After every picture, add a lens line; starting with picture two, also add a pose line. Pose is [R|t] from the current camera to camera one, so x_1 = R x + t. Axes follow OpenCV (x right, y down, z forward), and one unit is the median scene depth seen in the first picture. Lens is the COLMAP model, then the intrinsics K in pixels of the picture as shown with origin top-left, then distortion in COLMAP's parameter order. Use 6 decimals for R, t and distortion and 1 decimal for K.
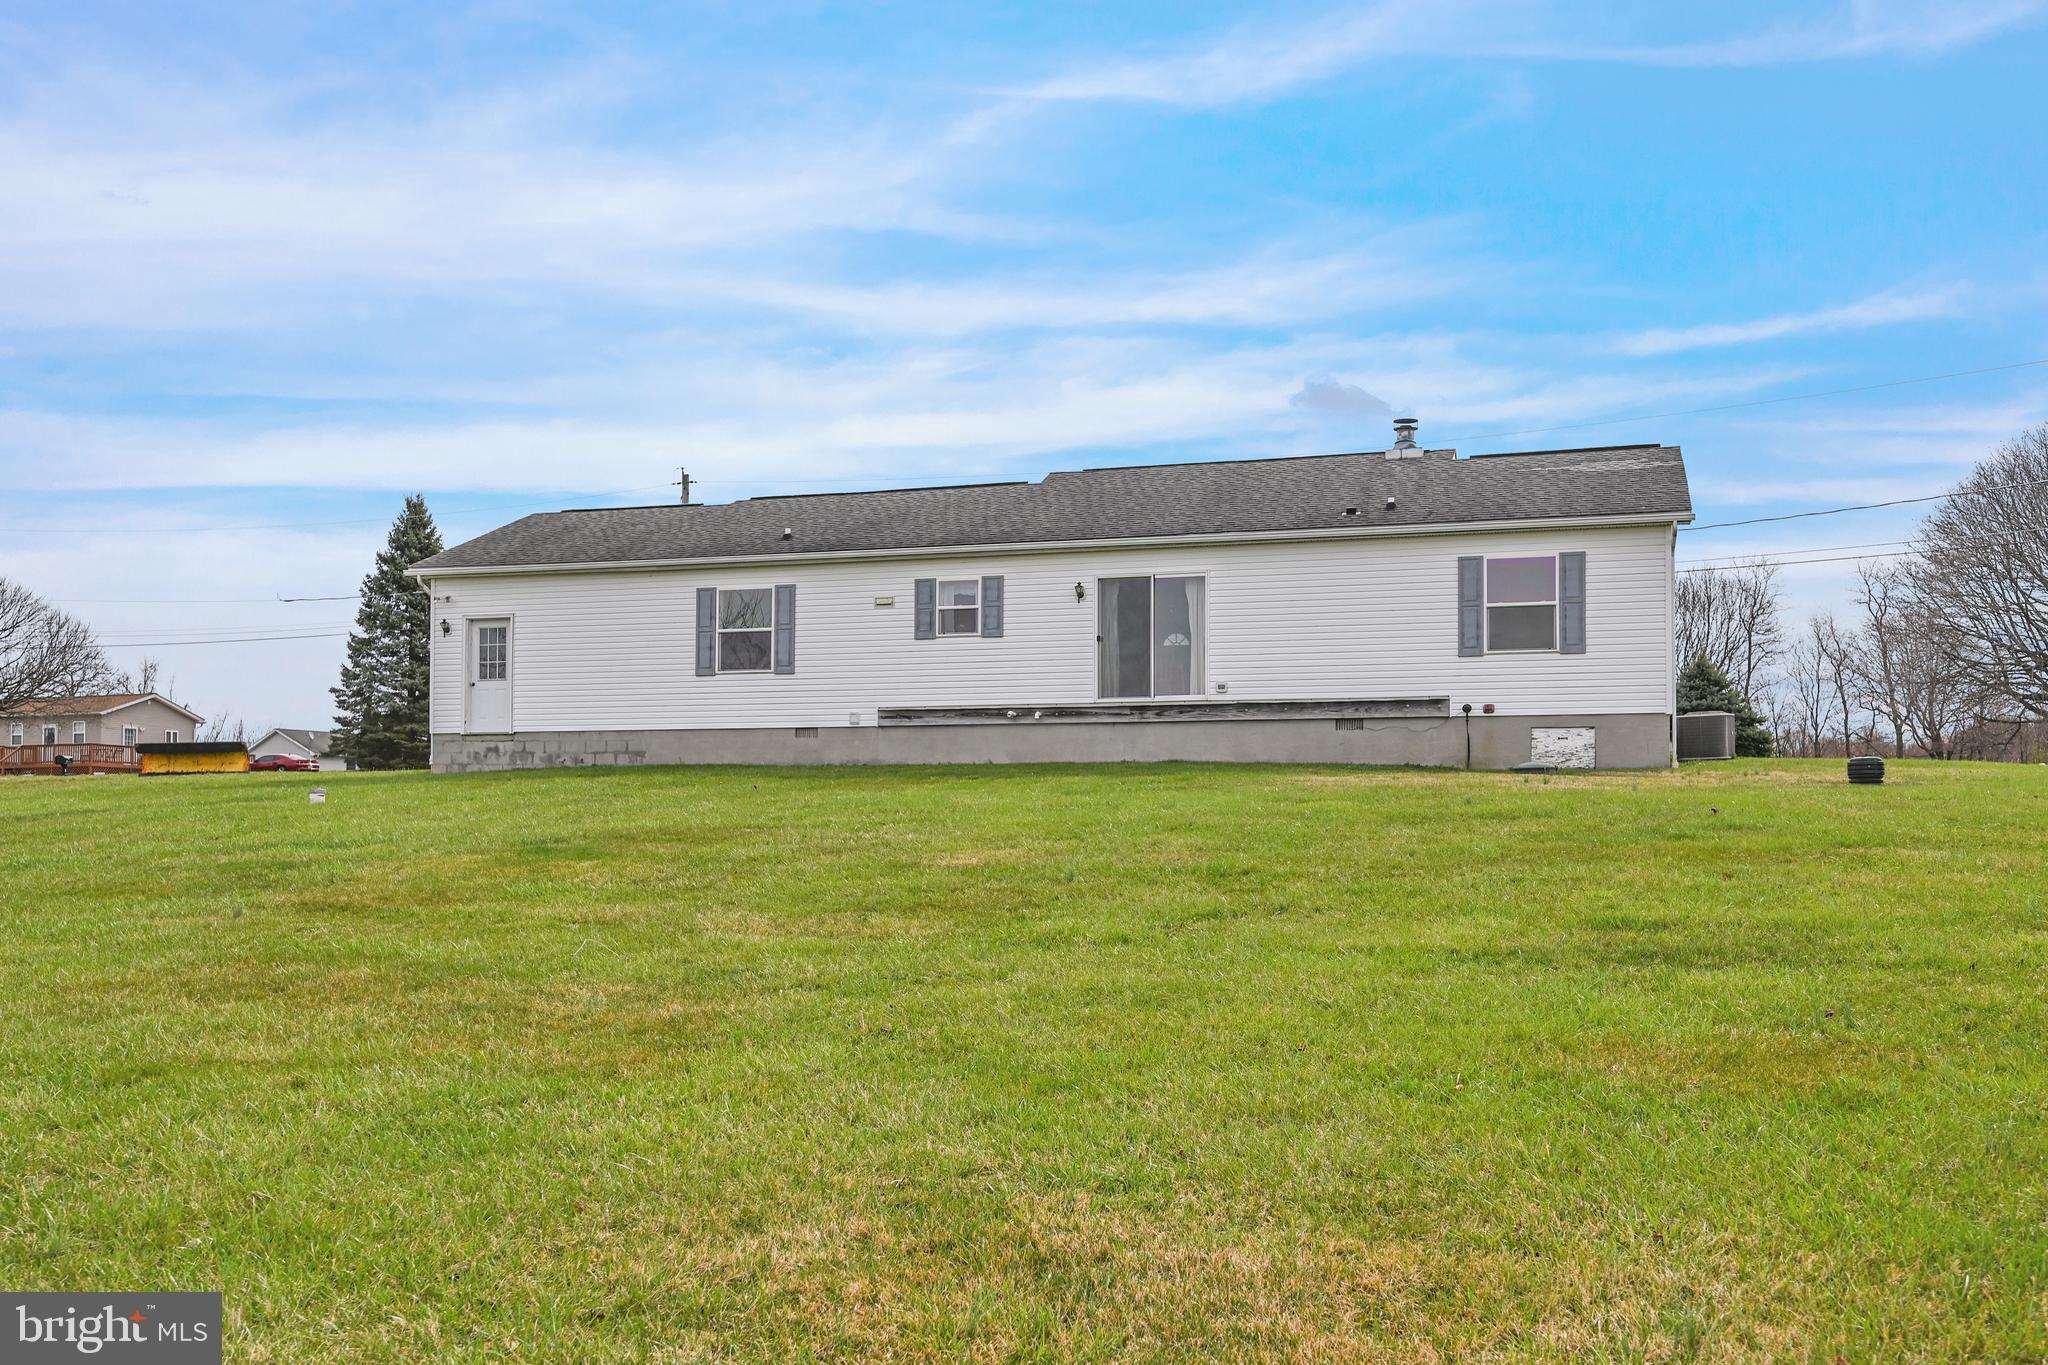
lens RADIAL K [[1819.9, 0, 1039.3], [0, 1819.9, 770.6], [0, 0, 1]] dist [0.002815, 0.006302]
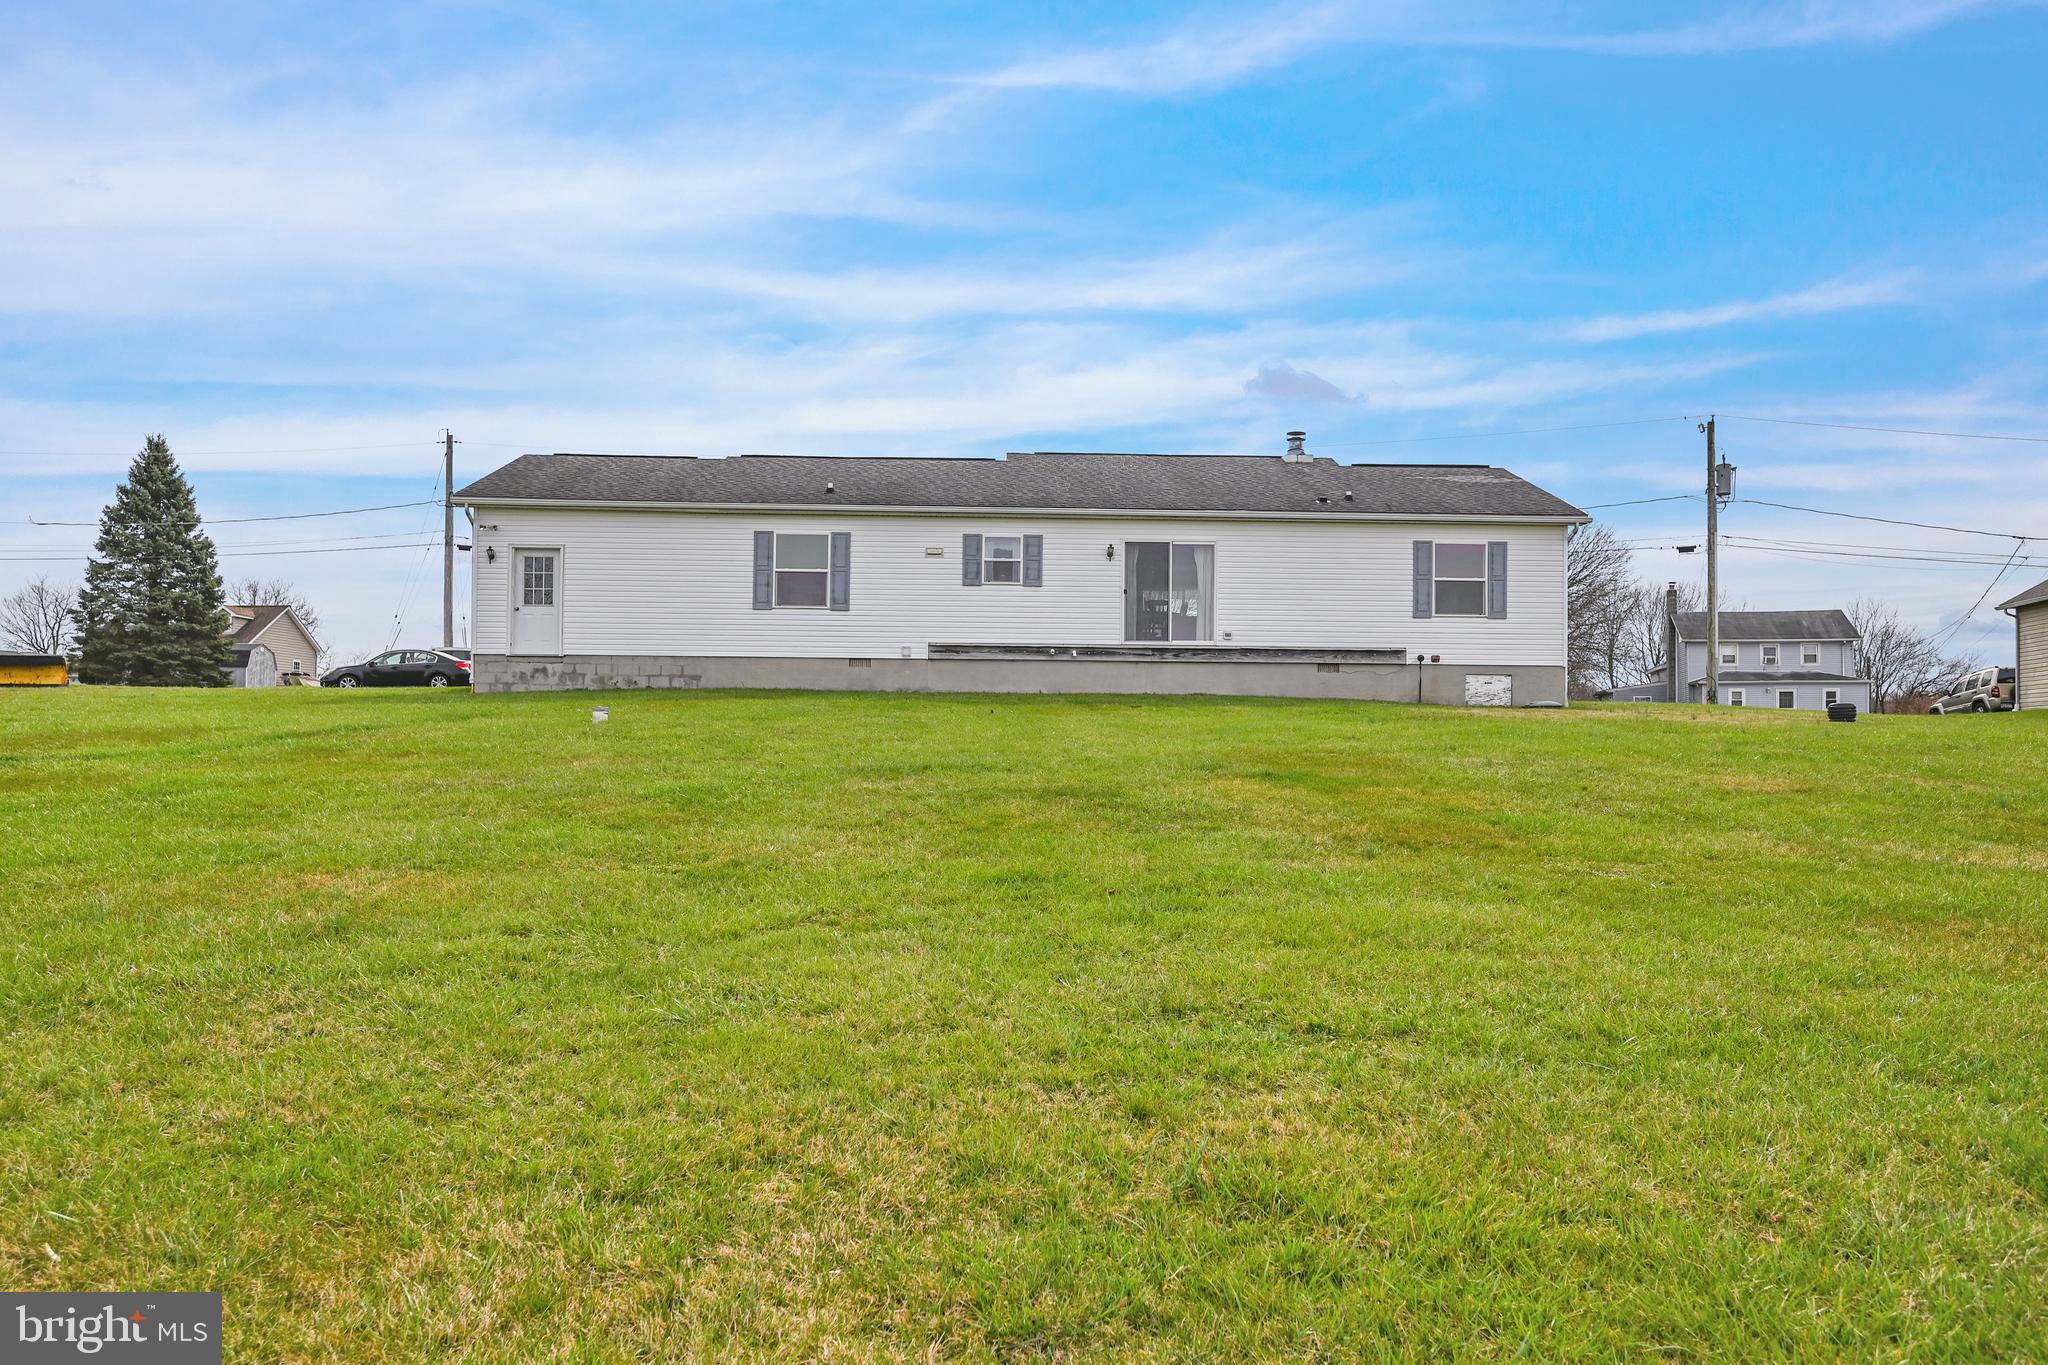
lens RADIAL K [[1357.6, 0, 1024.9], [0, 1357.6, 710.8], [0, 0, 1]] dist [-0.001638, -0.003751]
pose [[0.945001, 0.015443, 0.326703, -0.311907], [-0.017908, 0.999829, 0.004538, 0.003618], [-0.326577, -0.010139, 0.945116, 0.162344]]
